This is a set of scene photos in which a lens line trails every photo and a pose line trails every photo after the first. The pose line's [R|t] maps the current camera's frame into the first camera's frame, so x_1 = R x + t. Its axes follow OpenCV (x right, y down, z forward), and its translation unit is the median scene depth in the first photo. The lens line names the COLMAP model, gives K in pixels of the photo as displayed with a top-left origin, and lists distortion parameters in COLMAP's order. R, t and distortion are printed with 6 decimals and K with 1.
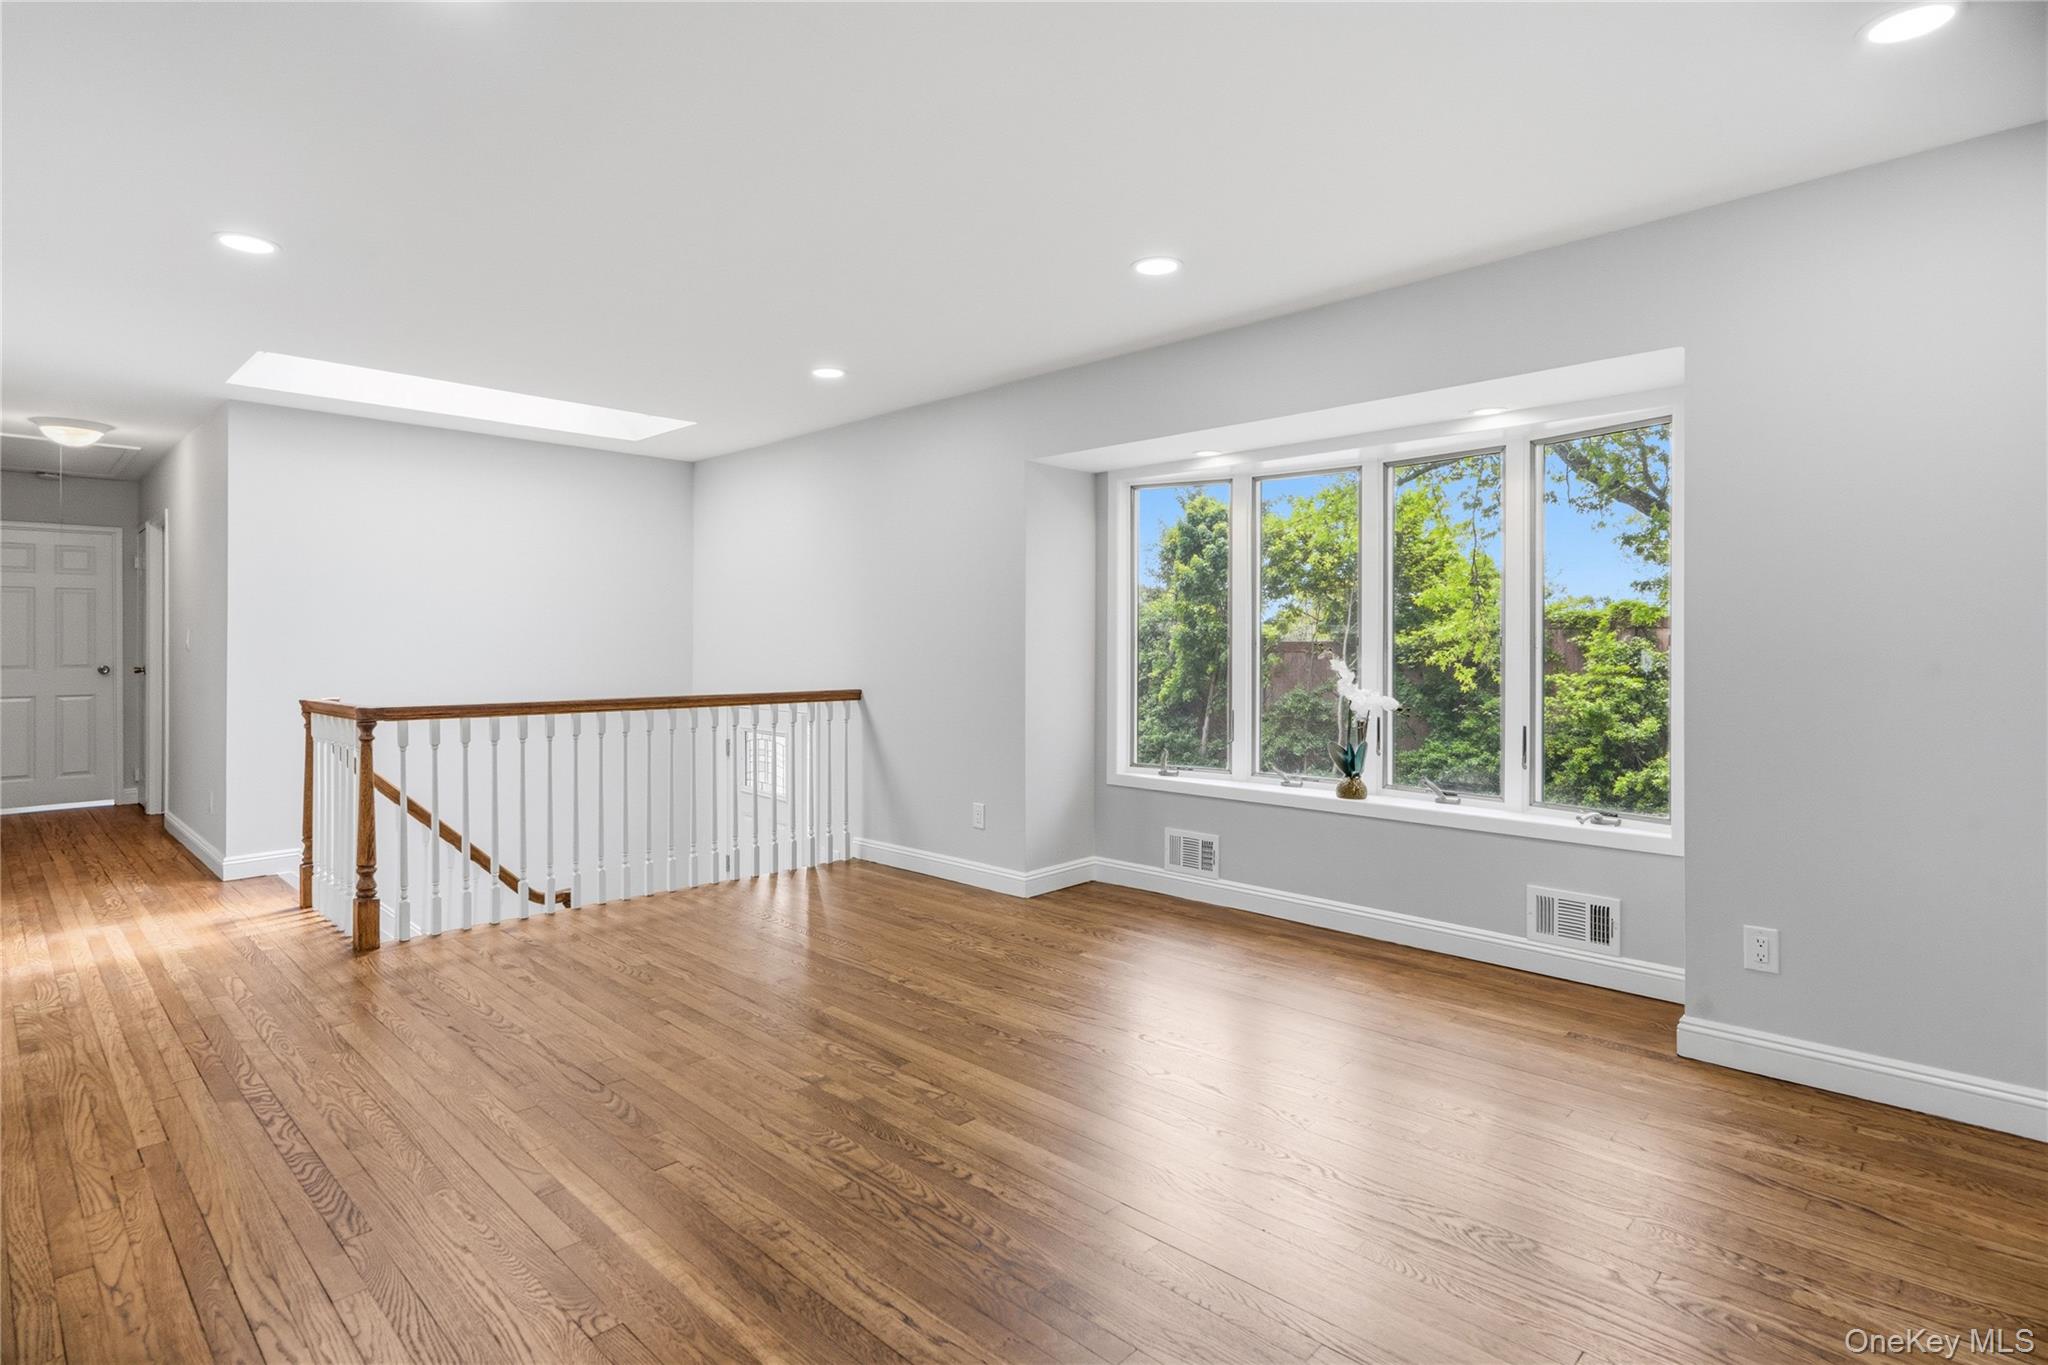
lens RADIAL K [[962.0, 0, 1007.6], [0, 962.0, 646.0], [0, 0, 1]] dist [-0.002862, 0.013885]
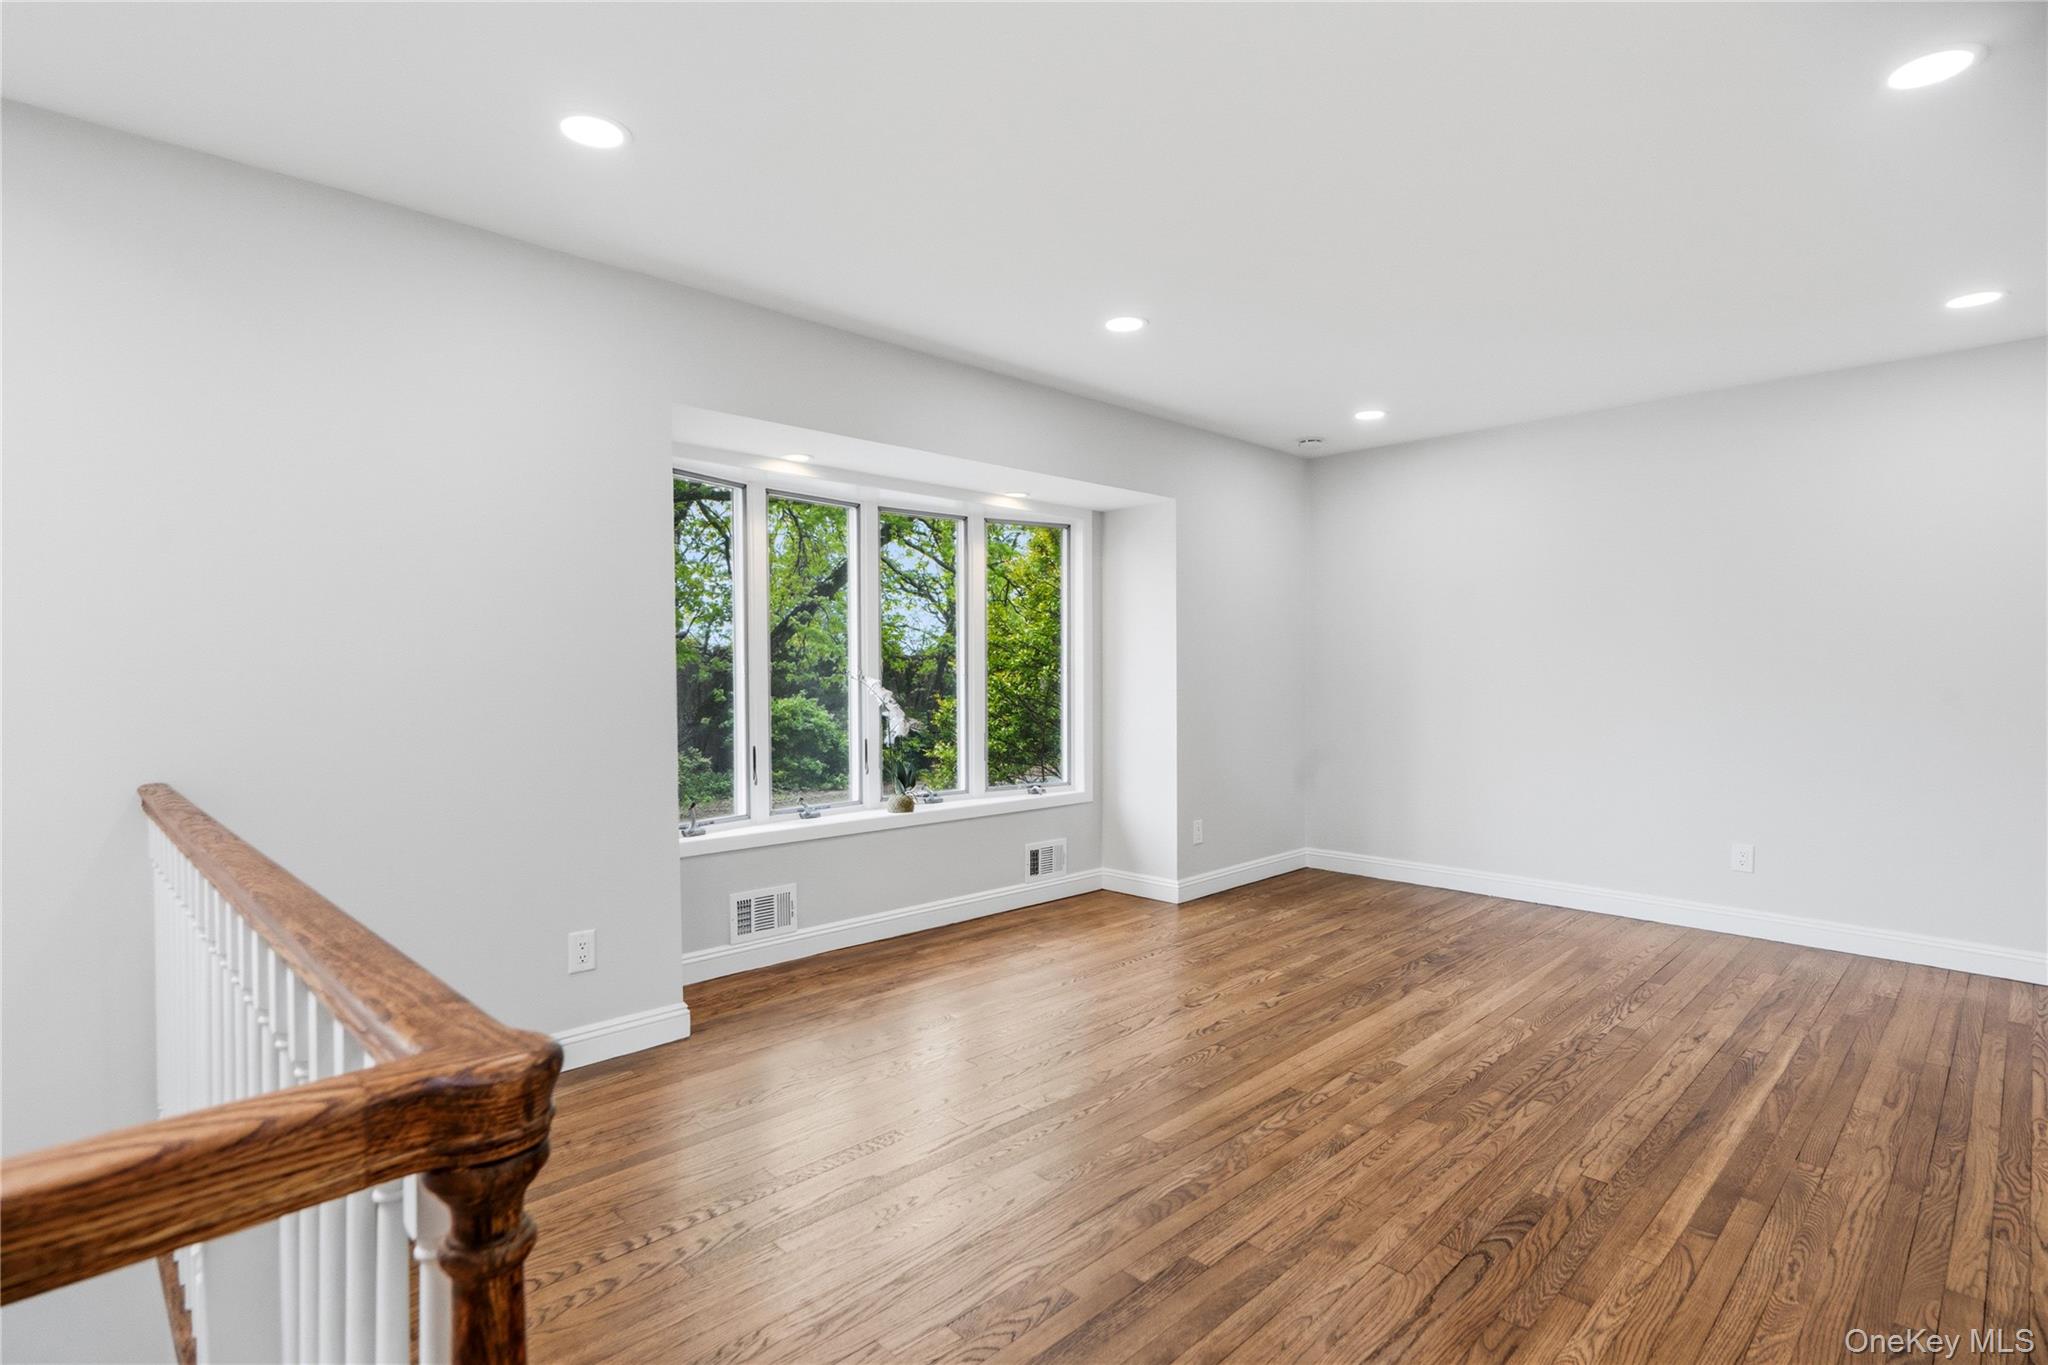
lens RADIAL K [[994.9, 0, 1003.4], [0, 994.9, 664.6], [0, 0, 1]] dist [0.015980, 0.000536]
pose [[0.053702, 0.011503, 0.998491, -1.104444], [0.004977, 0.999918, -0.011787, 0.008367], [-0.998545, 0.005603, 0.053640, 1.191394]]
